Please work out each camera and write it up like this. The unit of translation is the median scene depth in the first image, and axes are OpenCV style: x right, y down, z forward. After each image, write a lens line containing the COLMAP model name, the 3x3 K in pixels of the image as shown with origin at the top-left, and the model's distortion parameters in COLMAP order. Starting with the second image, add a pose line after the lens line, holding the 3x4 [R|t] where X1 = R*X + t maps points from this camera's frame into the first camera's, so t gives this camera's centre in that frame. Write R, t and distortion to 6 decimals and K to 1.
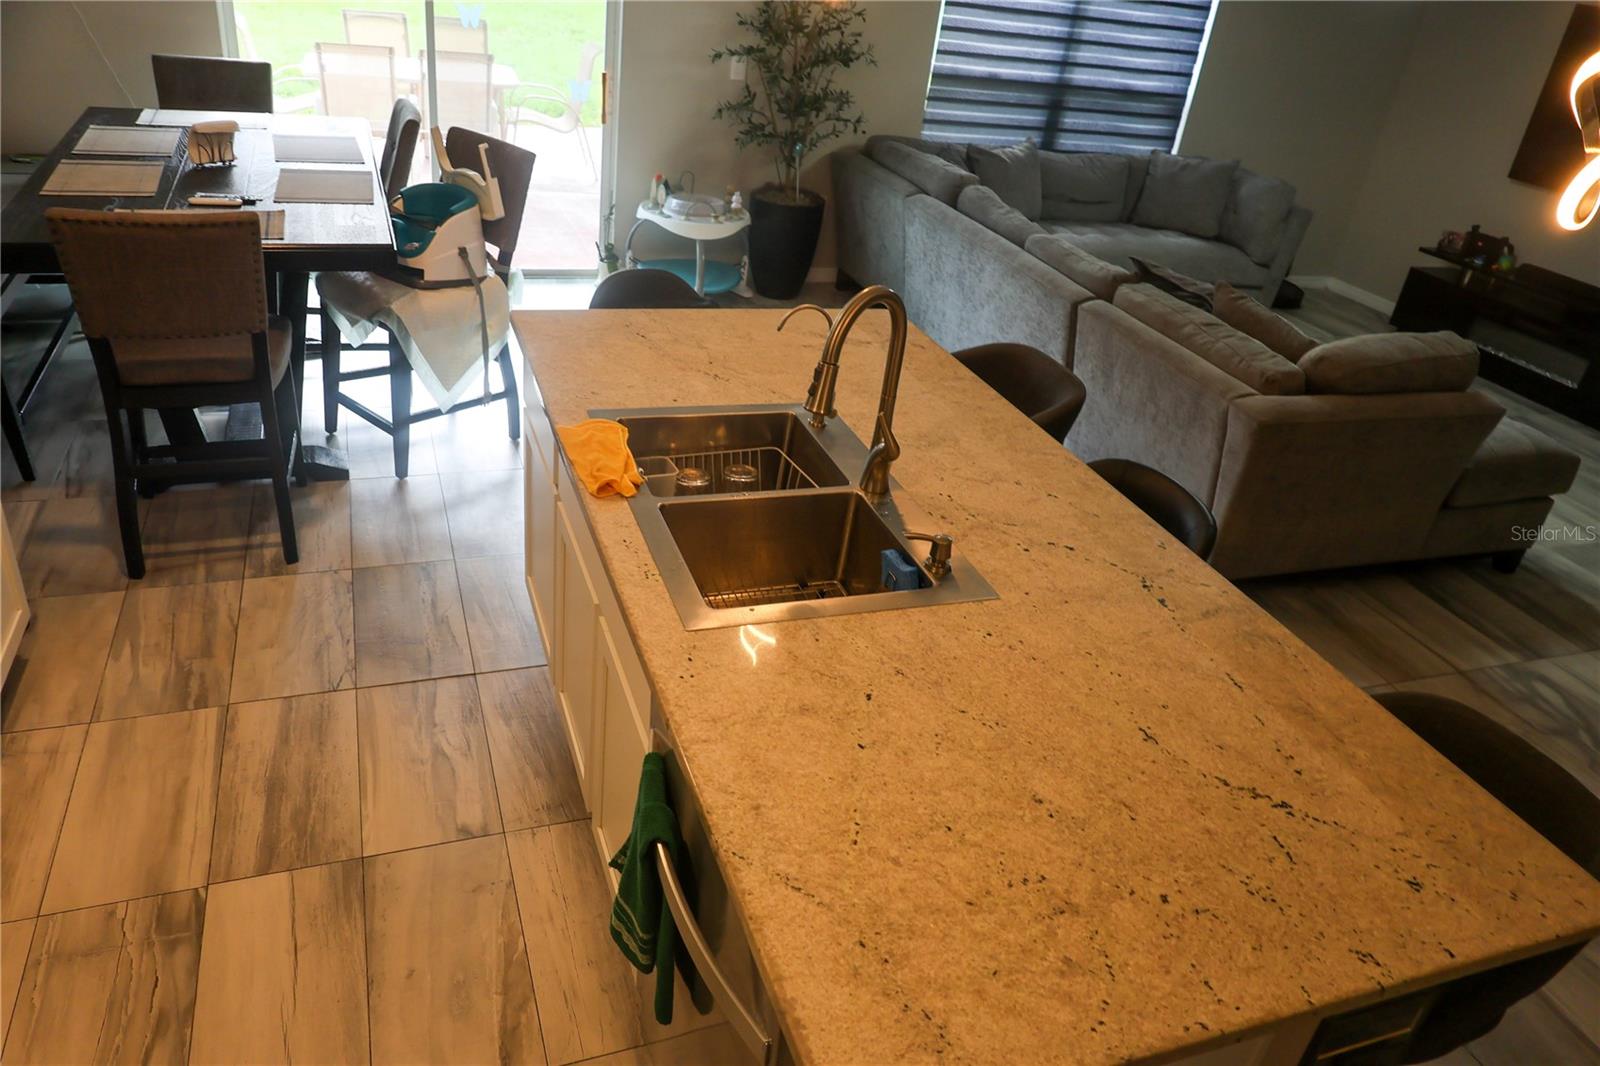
lens RADIAL K [[1106.8, 0, 792.3], [0, 1106.8, 515.7], [0, 0, 1]] dist [-0.000289, 0.002549]
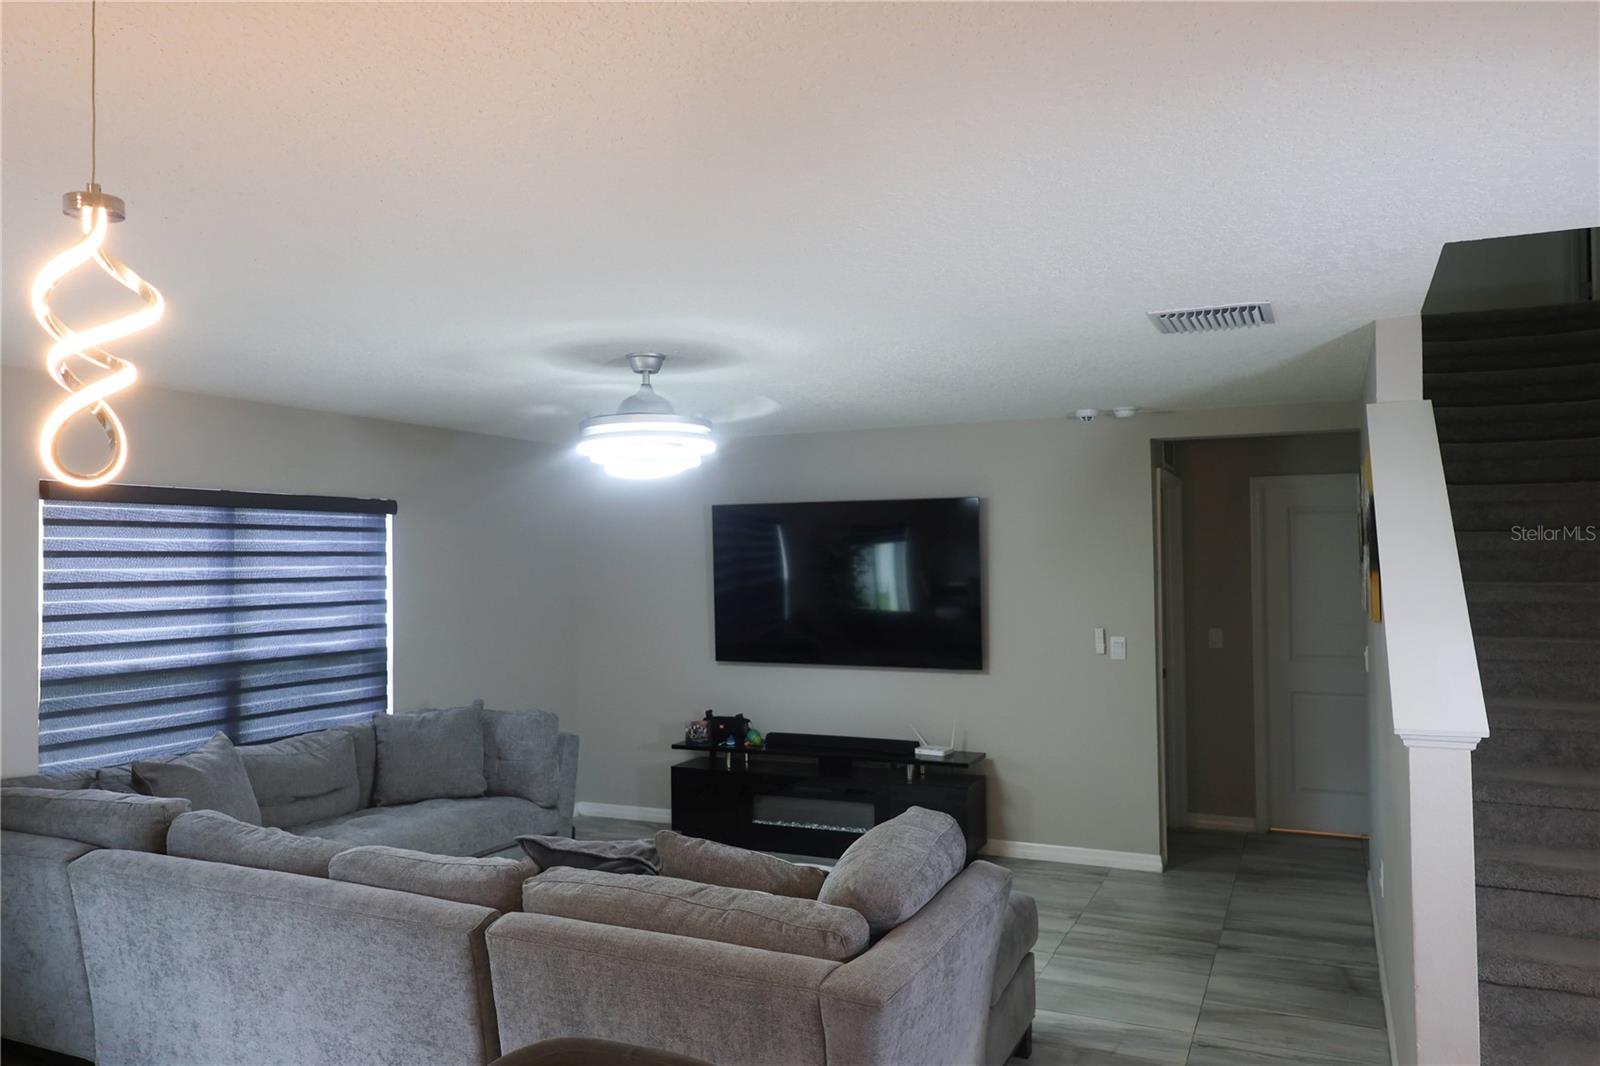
lens RADIAL K [[1146.7, 0, 794.7], [0, 1146.7, 521.9], [0, 0, 1]] dist [0.015258, -0.005481]
pose [[0.698297, -0.102676, 0.708406, -0.063879], [0.421881, 0.858538, -0.291425, -0.119644], [-0.578272, 0.502364, 0.642831, 0.331705]]
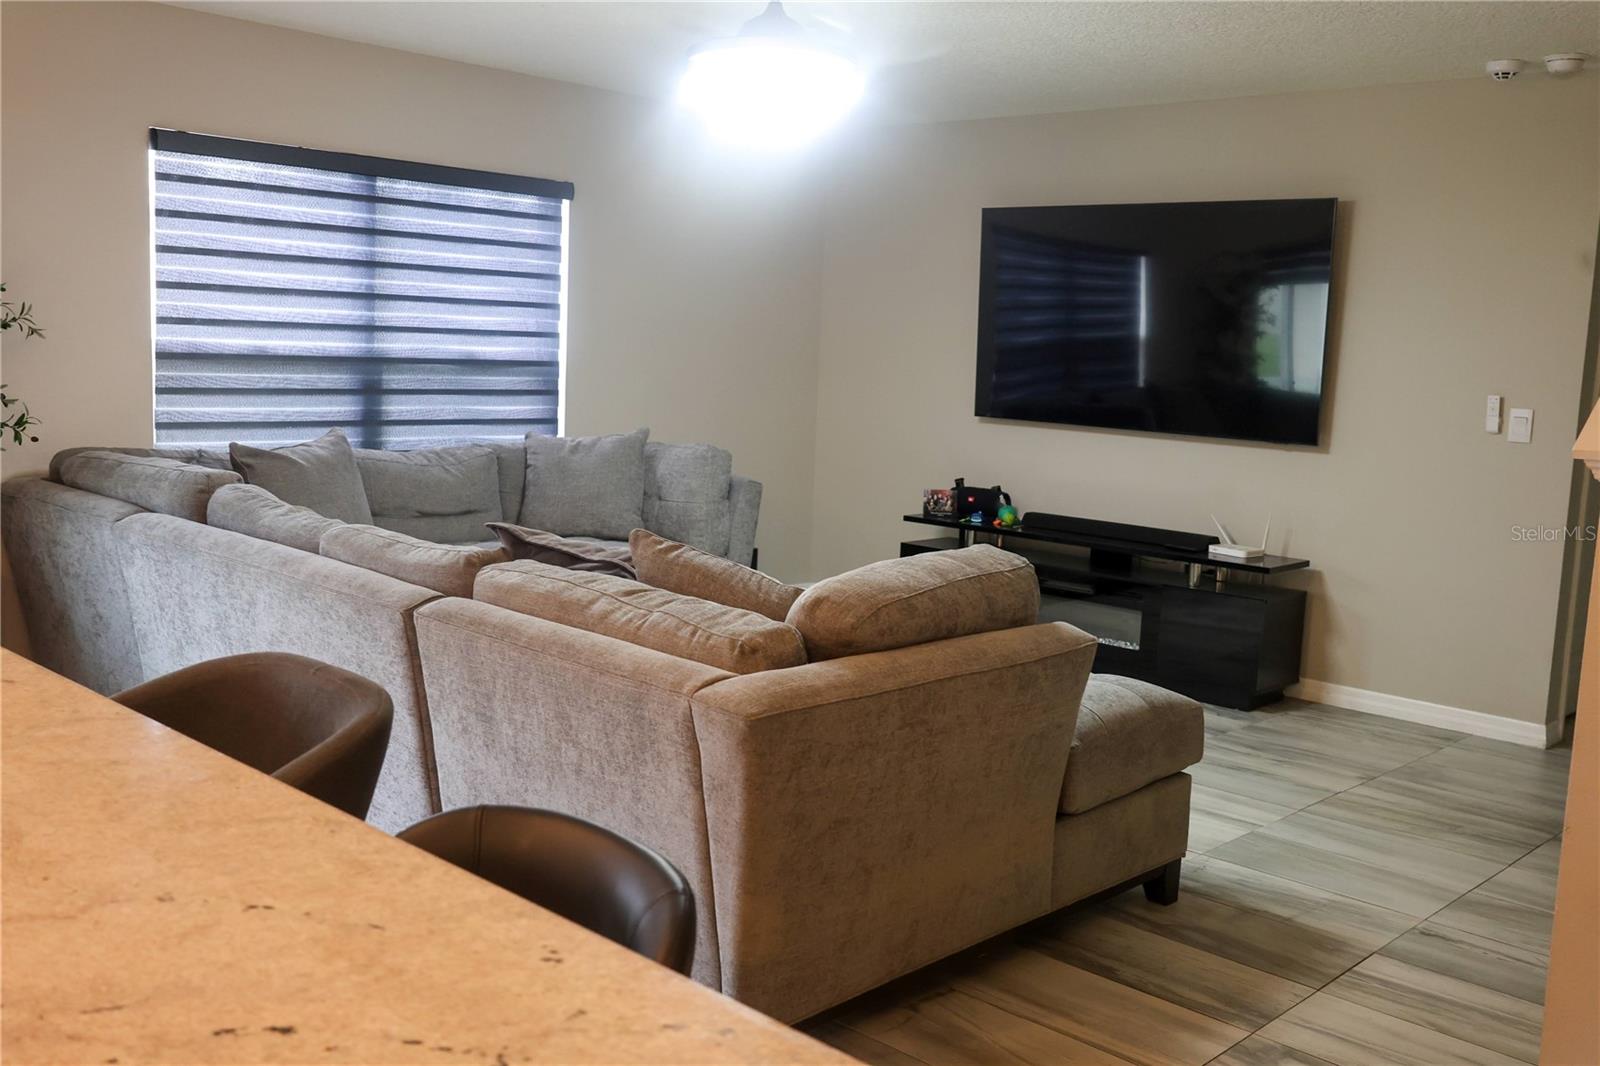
lens RADIAL K [[1507.1, 0, 793.8], [0, 1507.1, 524.5], [0, 0, 1]] dist [0.001436, -0.007783]
pose [[0.894522, -0.133140, 0.426736, 0.107052], [0.266136, 0.925616, -0.269085, 0.025913], [-0.359168, 0.354272, 0.863417, 0.244967]]
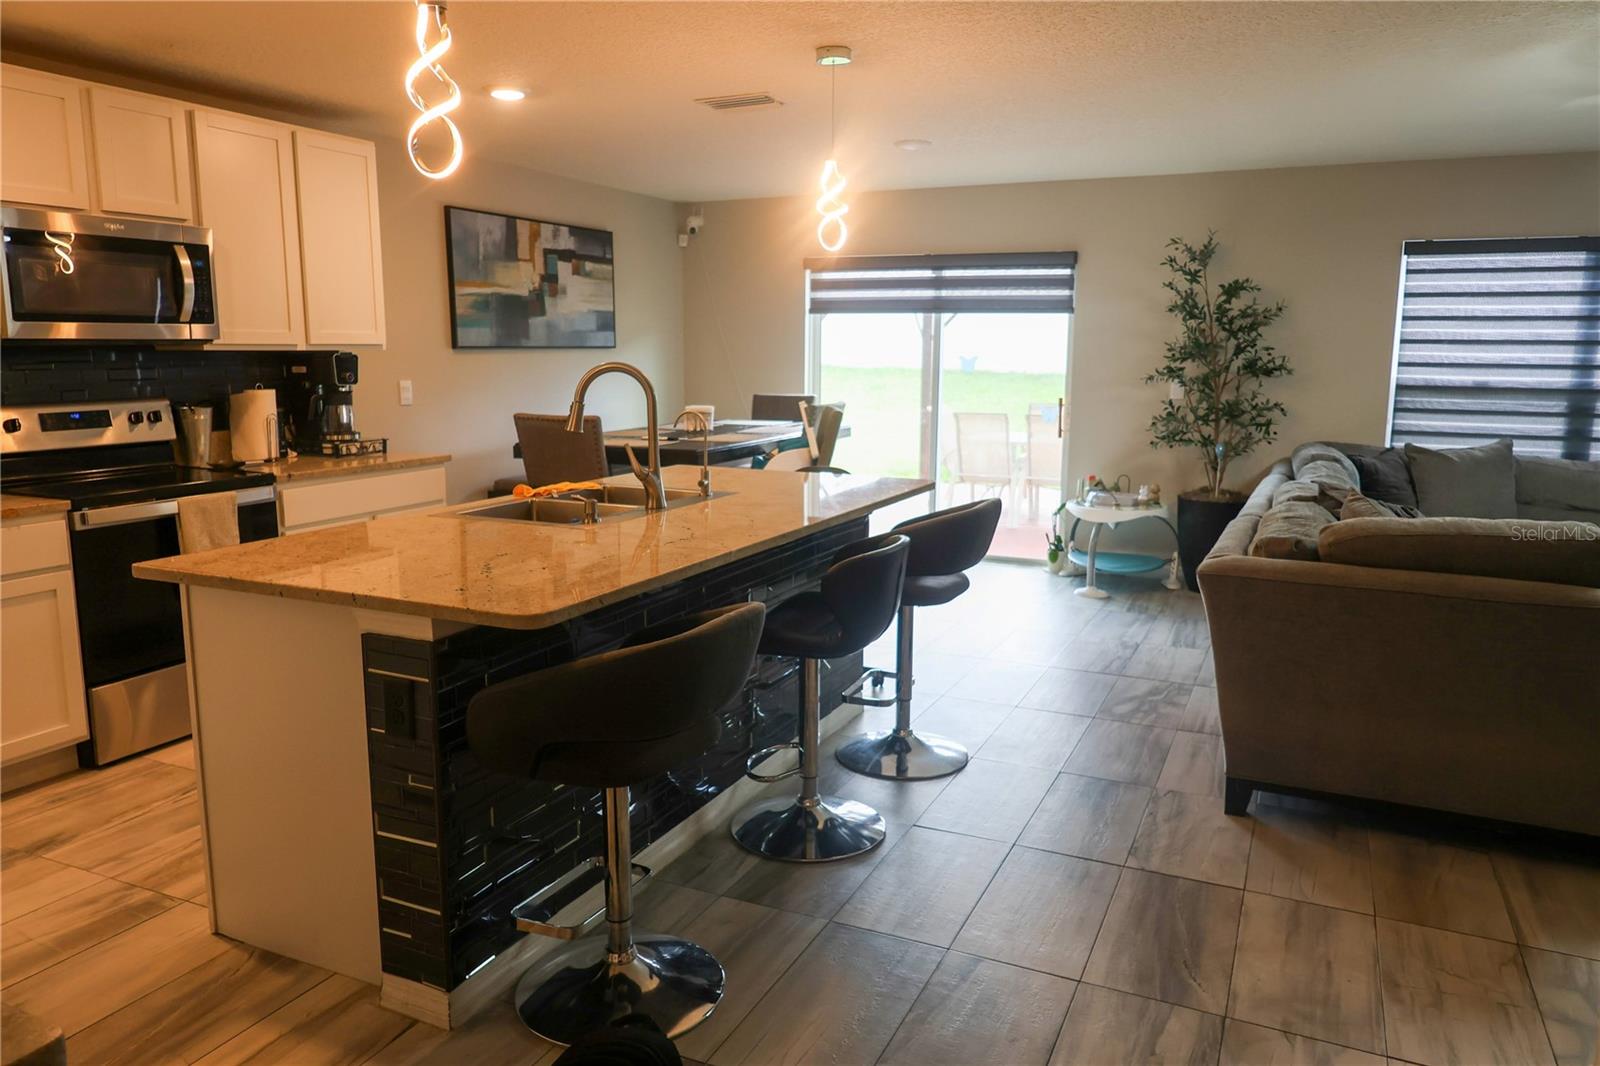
lens RADIAL K [[1115.8, 0, 800.0], [0, 1115.8, 533.0], [0, 0, 1]] dist [-0.074664, 0.111819]
pose [[0.704006, 0.010335, -0.710119, 0.673213], [-0.273611, 0.926657, -0.257769, 0.177482], [0.655373, 0.375767, 0.655199, 0.090117]]
